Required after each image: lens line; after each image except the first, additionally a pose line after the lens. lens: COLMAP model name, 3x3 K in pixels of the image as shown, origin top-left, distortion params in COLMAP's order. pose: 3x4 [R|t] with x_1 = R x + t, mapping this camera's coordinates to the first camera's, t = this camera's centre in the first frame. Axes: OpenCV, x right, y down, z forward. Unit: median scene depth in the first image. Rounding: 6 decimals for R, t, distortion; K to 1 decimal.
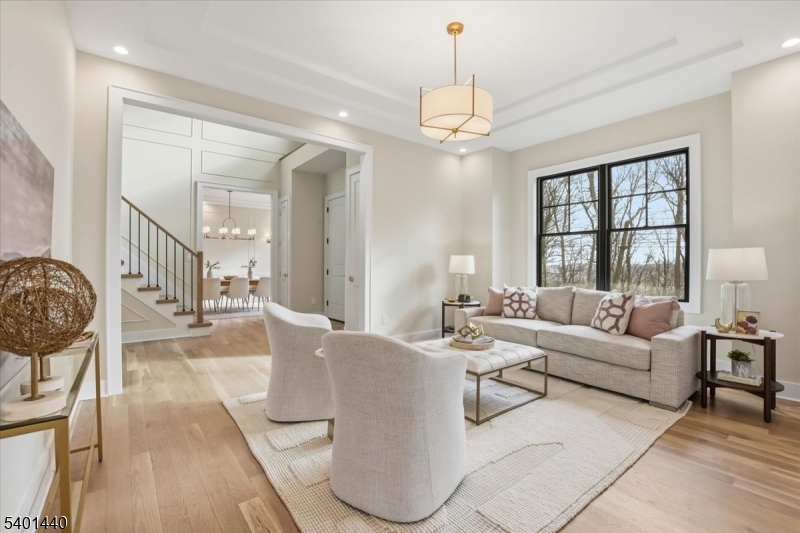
lens RADIAL K [[363.4, 0, 406.3], [0, 363.4, 267.2], [0, 0, 1]] dist [-0.002281, -0.000648]
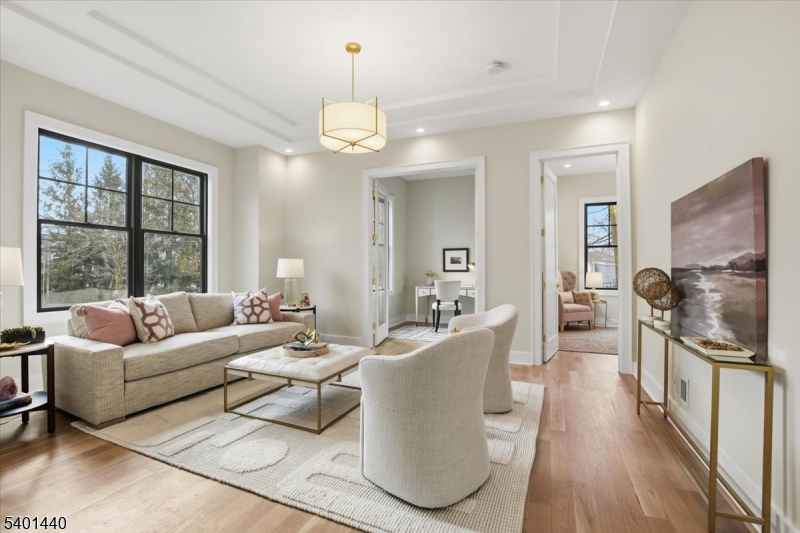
lens RADIAL K [[363.4, 0, 397.6], [0, 363.4, 268.8], [0, 0, 1]] dist [-0.002281, -0.000648]
pose [[-0.482322, 0.001477, 0.875993, -0.712844], [-0.001246, 0.999996, -0.002372, -0.001442], [-0.875993, -0.002236, -0.482319, 1.154673]]
